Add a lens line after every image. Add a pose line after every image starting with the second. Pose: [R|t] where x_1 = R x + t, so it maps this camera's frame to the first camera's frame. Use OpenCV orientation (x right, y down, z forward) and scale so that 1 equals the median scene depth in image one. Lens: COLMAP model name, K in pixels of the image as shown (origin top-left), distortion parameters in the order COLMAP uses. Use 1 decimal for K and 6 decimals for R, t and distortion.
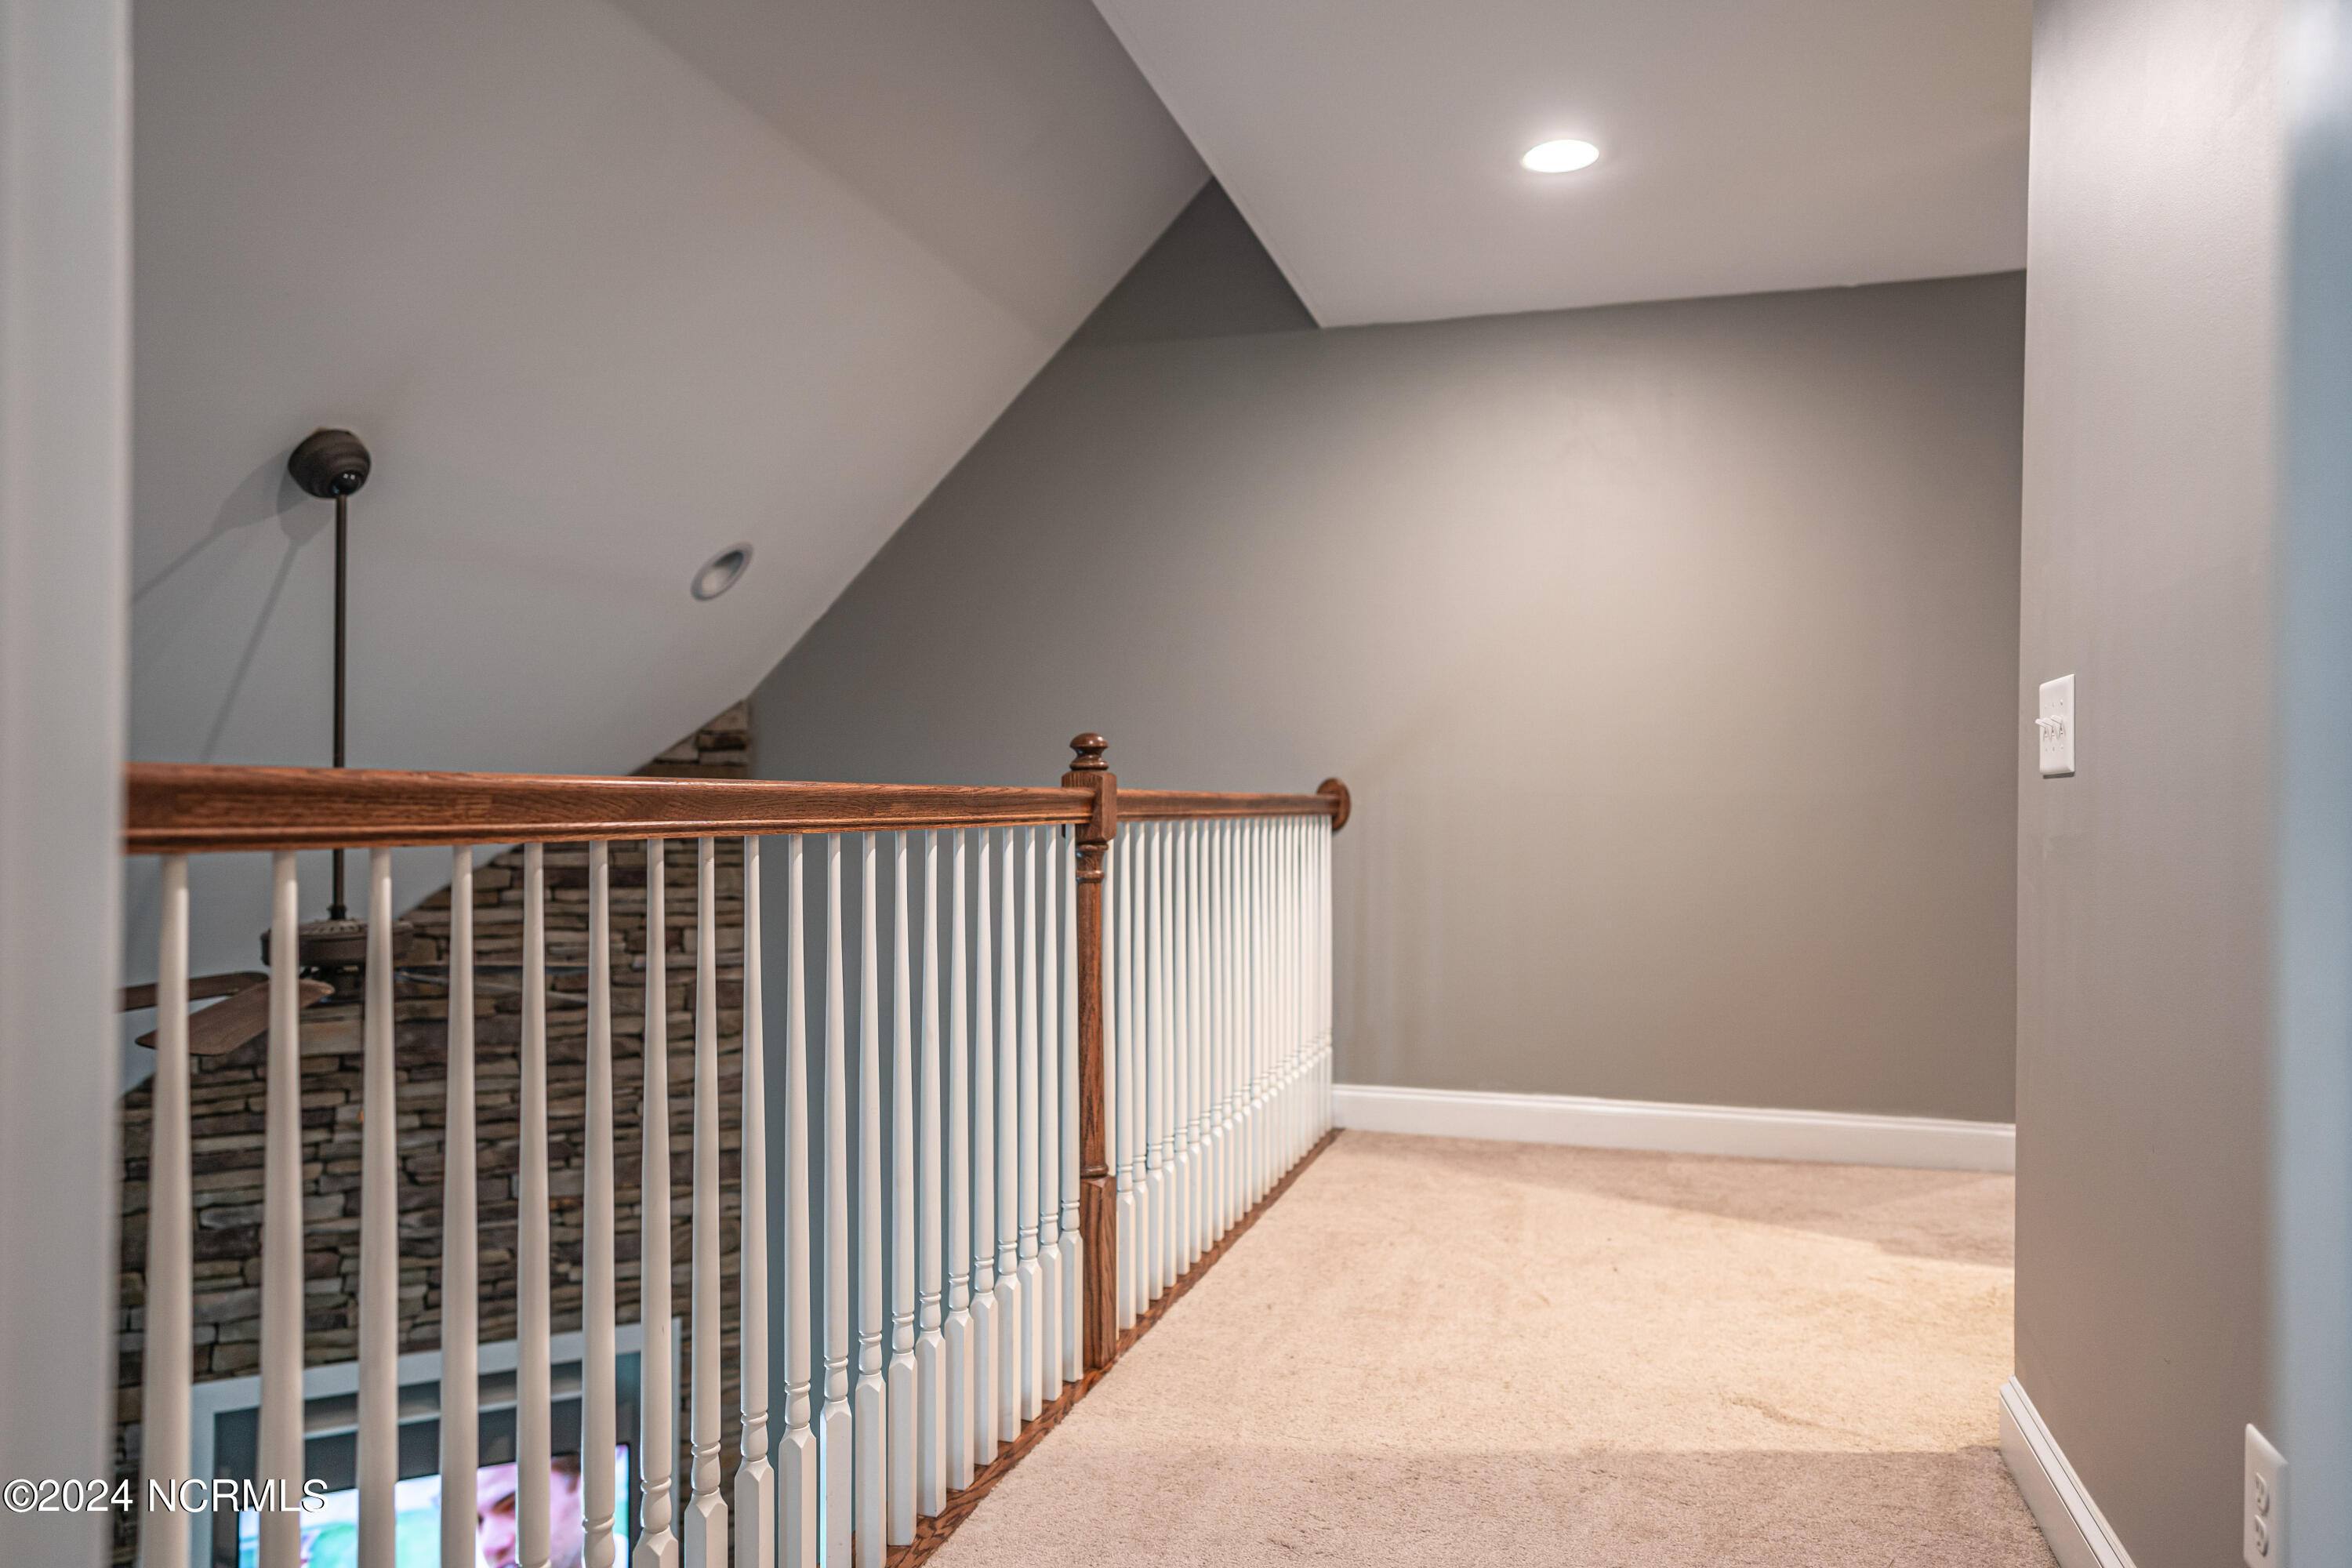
lens RADIAL K [[1567.5, 0, 1167.0], [0, 1567.5, 796.4], [0, 0, 1]] dist [-0.042880, 0.059861]
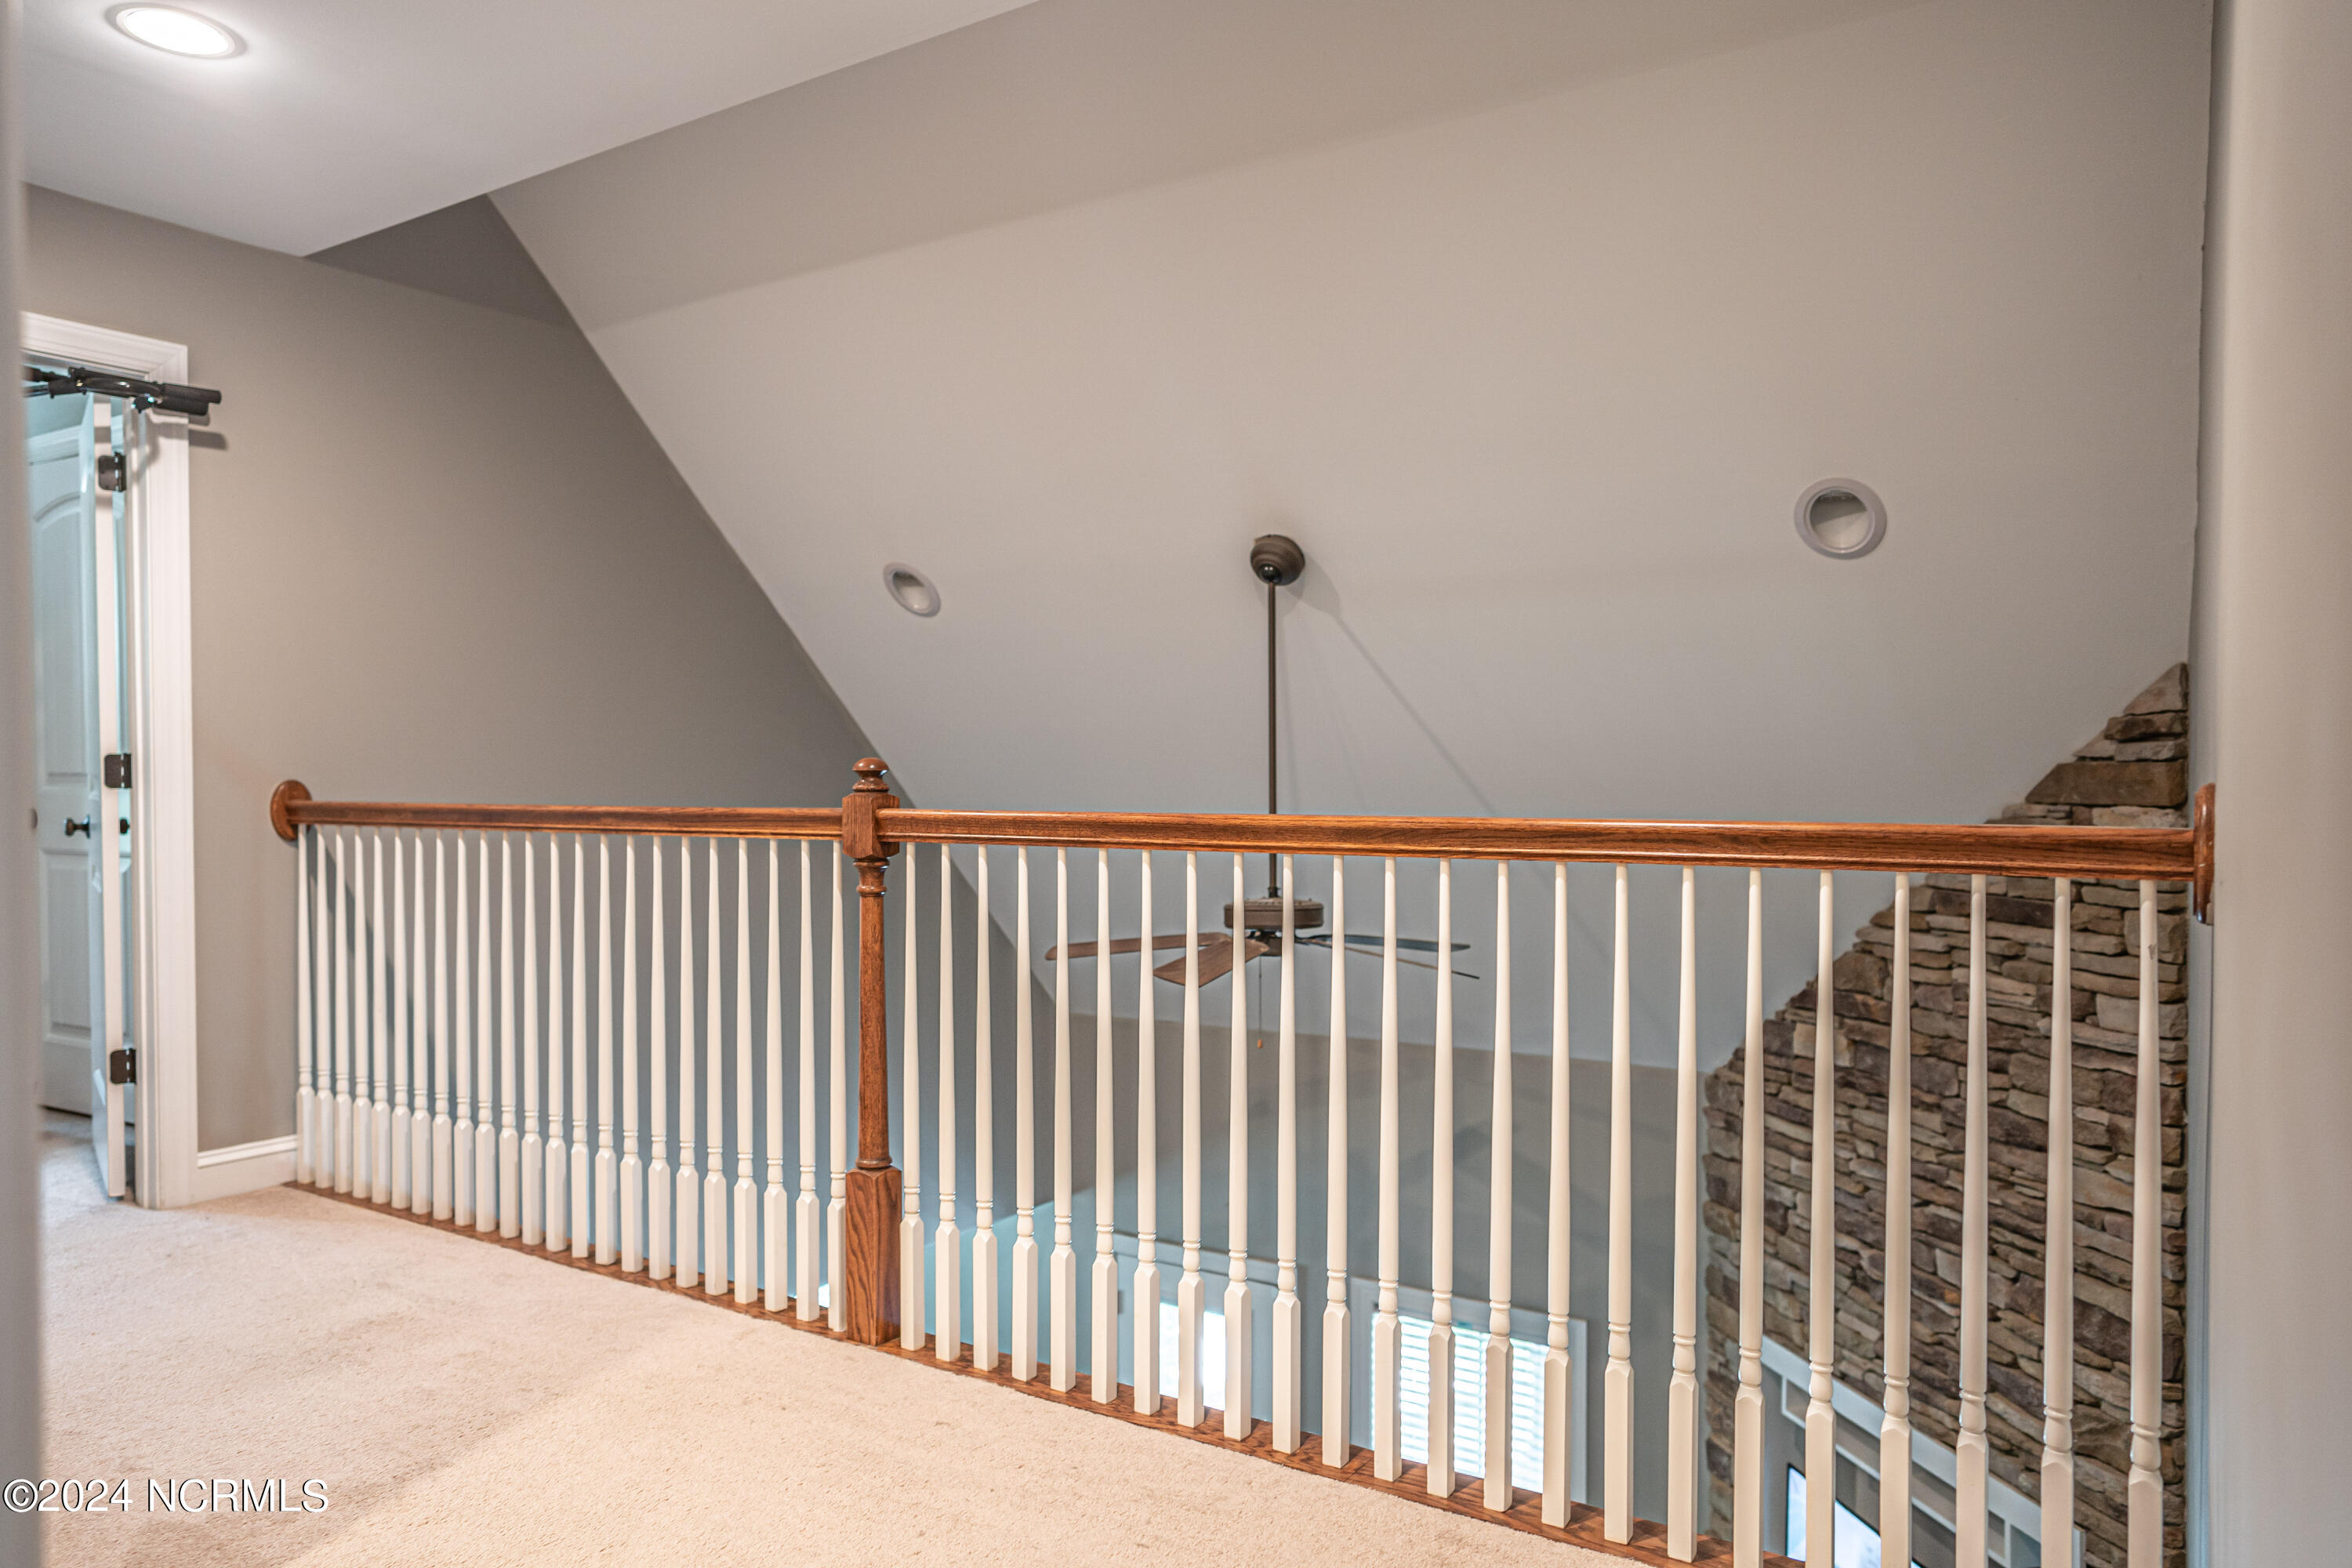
lens RADIAL K [[1567.5, 0, 1167.0], [0, 1567.5, 796.4], [0, 0, 1]] dist [-0.042880, 0.059861]
pose [[-0.275545, 0.005191, -0.961274, 0.523244], [0.006137, 0.999975, 0.003641, -0.010853], [0.961269, -0.004896, -0.275570, 0.842080]]
